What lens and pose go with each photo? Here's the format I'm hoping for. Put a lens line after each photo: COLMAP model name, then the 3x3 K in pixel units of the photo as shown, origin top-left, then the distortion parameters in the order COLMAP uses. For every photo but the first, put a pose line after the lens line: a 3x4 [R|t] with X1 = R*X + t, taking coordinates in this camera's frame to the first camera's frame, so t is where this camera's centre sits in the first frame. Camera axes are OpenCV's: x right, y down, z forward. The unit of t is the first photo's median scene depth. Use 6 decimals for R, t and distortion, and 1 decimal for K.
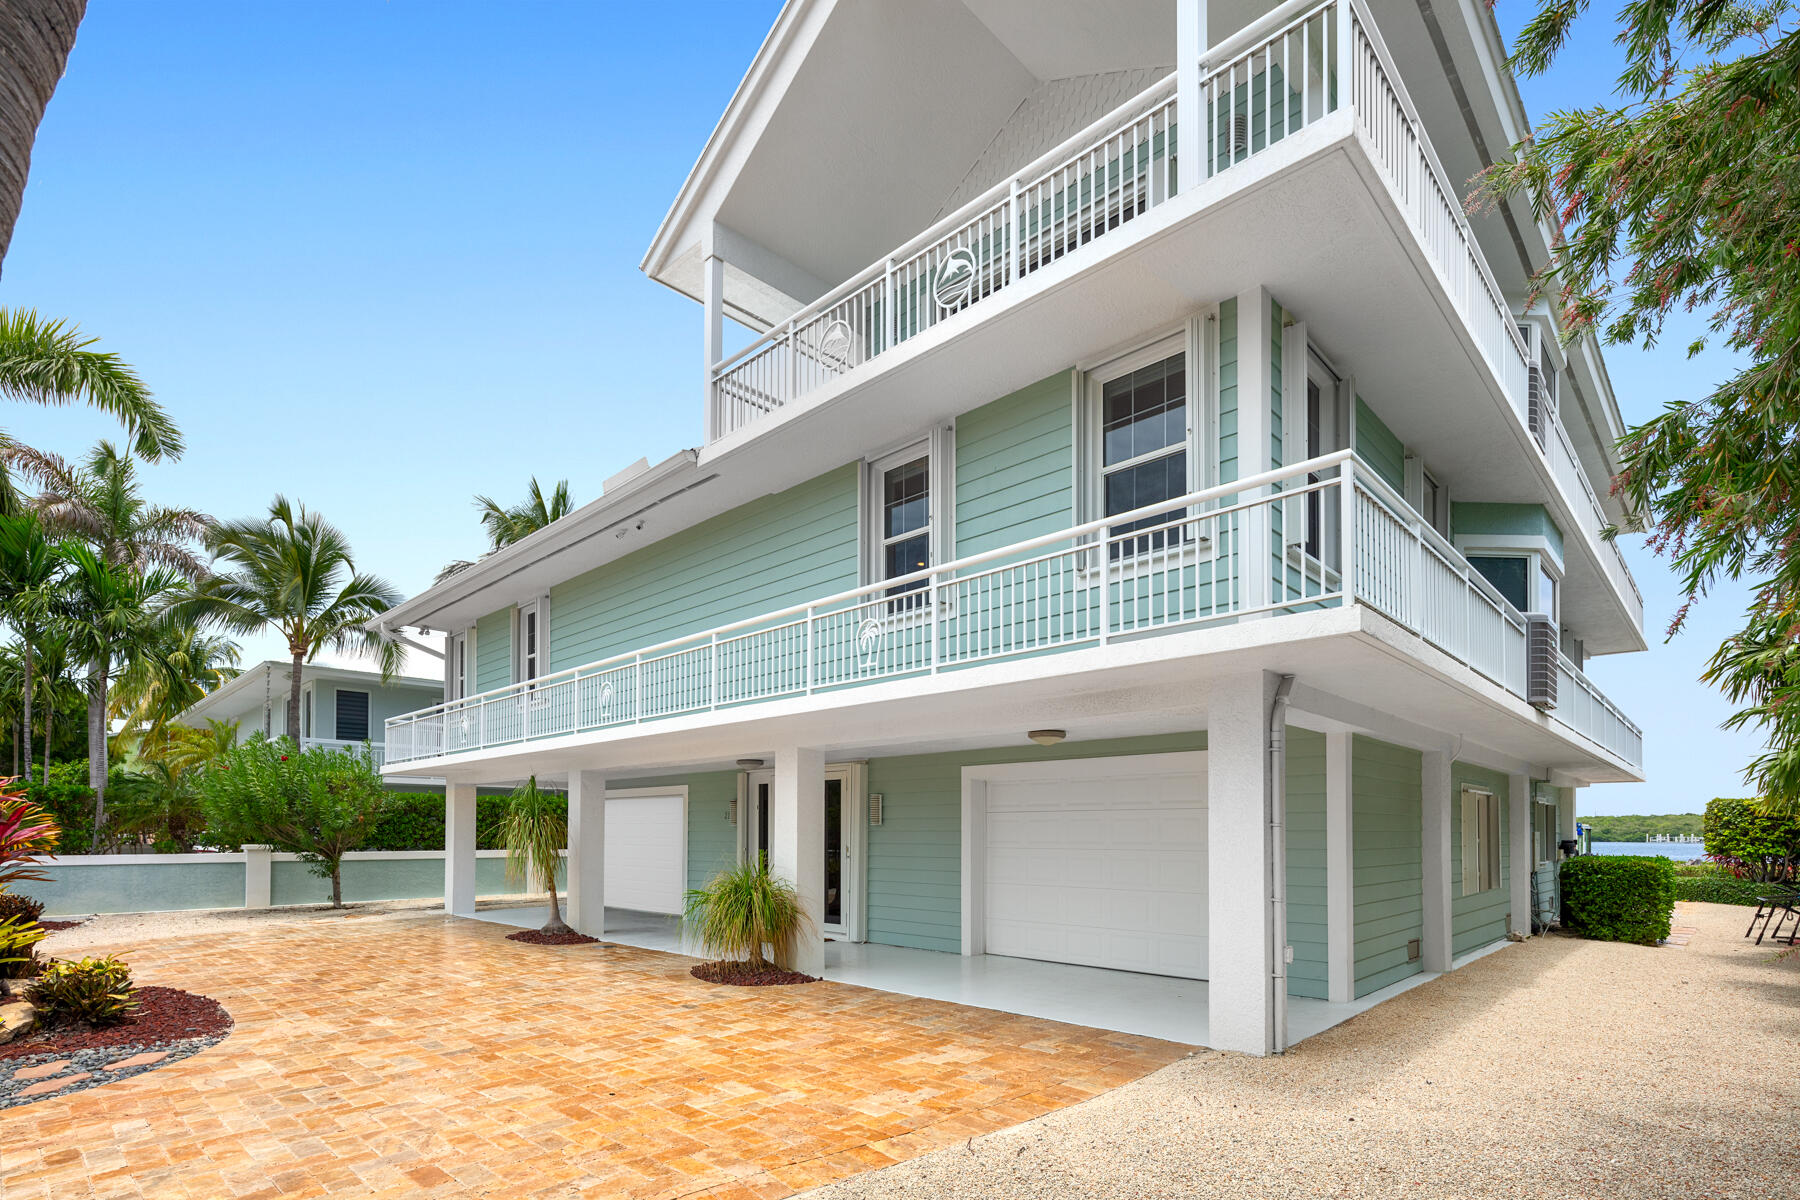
lens RADIAL K [[879.4, 0, 900.0], [0, 879.4, 600.0], [0, 0, 1]] dist [0.003171, -0.000424]
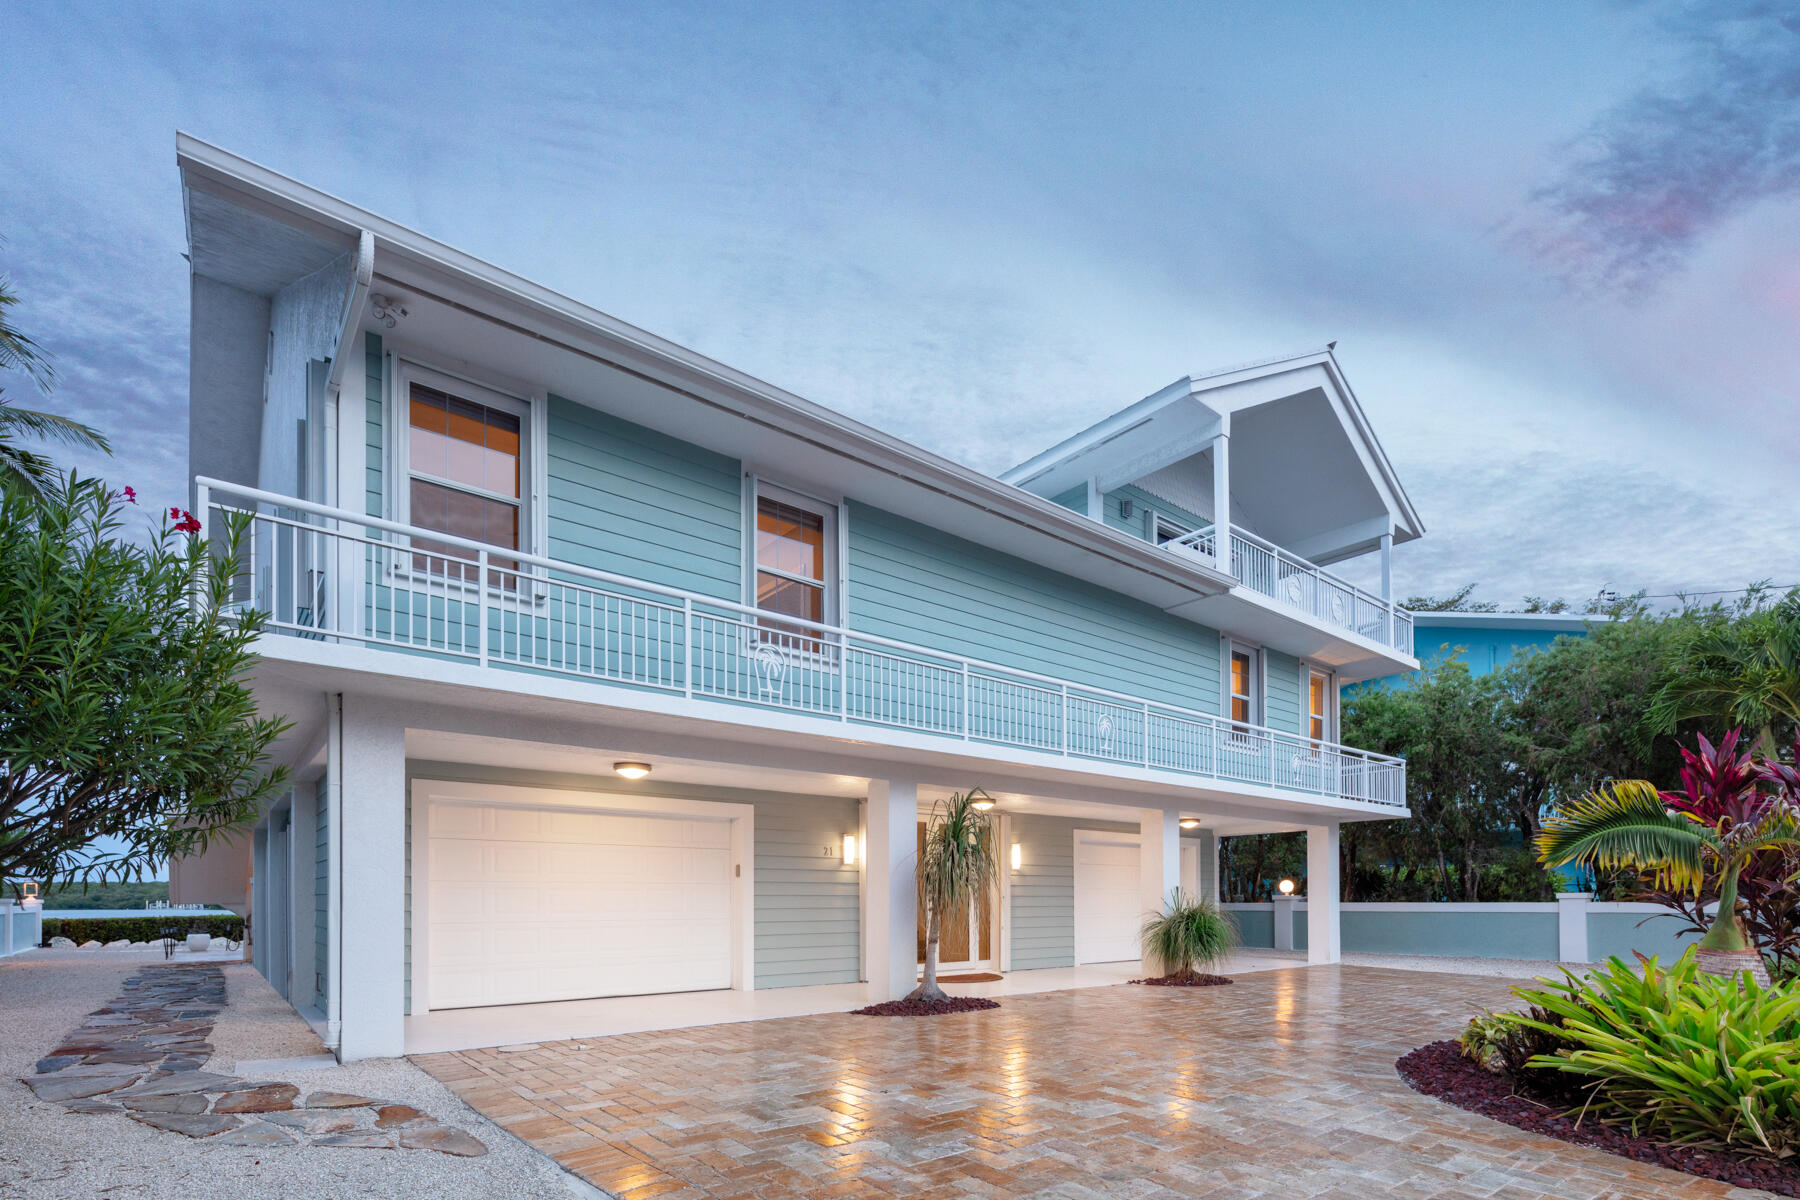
lens RADIAL K [[879.4, 0, 900.0], [0, 879.4, 600.0], [0, 0, 1]] dist [0.003171, -0.000424]
pose [[0.102267, 0.321657, 0.941317, -1.123379], [-0.253413, 0.923482, -0.288032, 0.265831], [-0.961937, -0.209086, 0.175954, 0.897758]]
